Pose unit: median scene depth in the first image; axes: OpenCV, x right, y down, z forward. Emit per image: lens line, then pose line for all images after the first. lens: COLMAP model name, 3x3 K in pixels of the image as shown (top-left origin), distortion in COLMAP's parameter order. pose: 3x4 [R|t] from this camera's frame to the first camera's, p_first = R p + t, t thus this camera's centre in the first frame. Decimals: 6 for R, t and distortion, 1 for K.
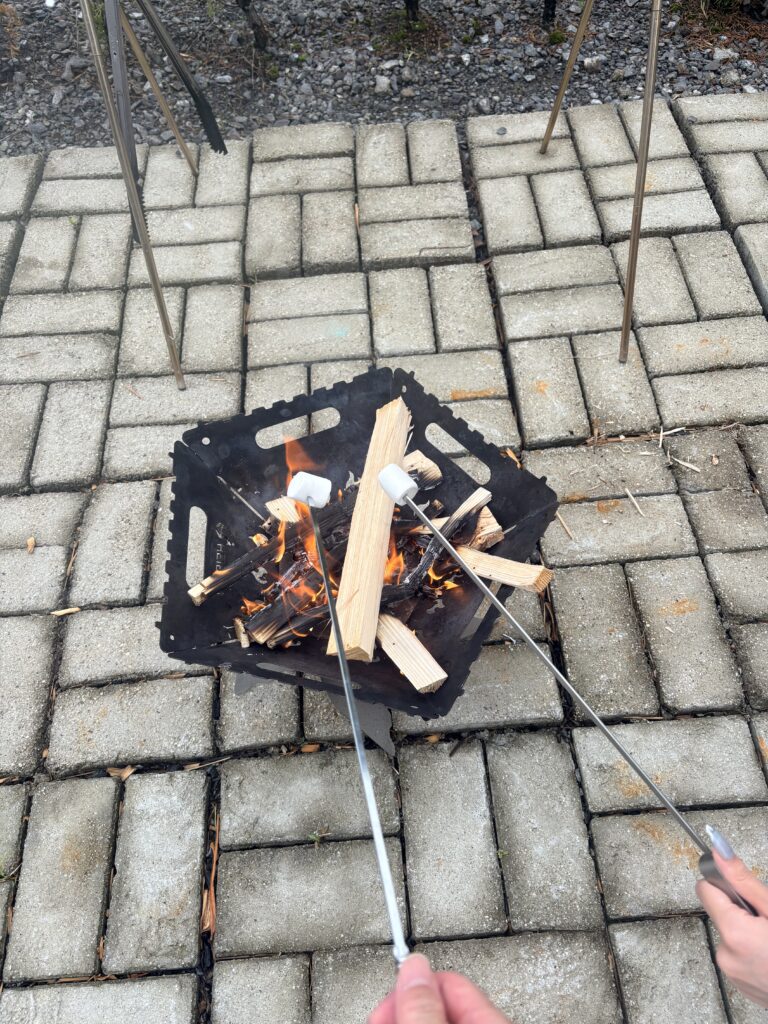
lens RADIAL K [[749.9, 0, 394.6], [0, 749.9, 508.6], [0, 0, 1]] dist [0.043345, -0.047810]
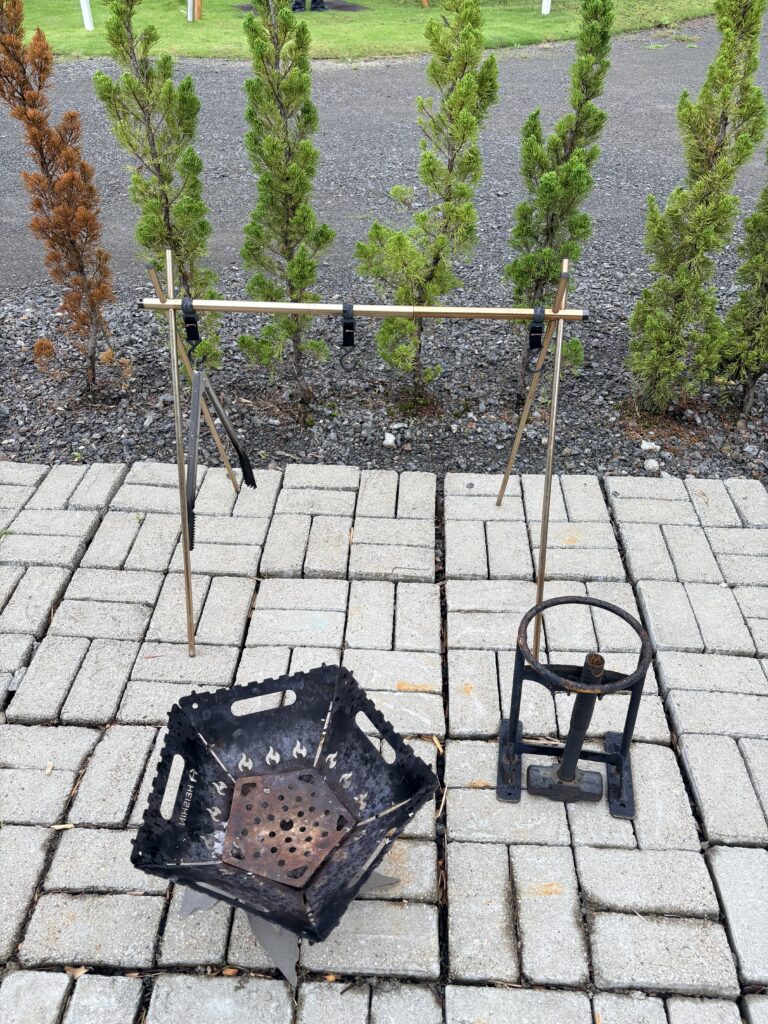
lens RADIAL K [[749.9, 0, 382.4], [0, 749.9, 522.8], [0, 0, 1]] dist [0.043345, -0.047810]
pose [[0.992127, 0.109975, -0.059905, 0.094713], [-0.123289, 0.941671, -0.313138, -0.009736], [0.021974, 0.318059, 0.947816, -0.289556]]
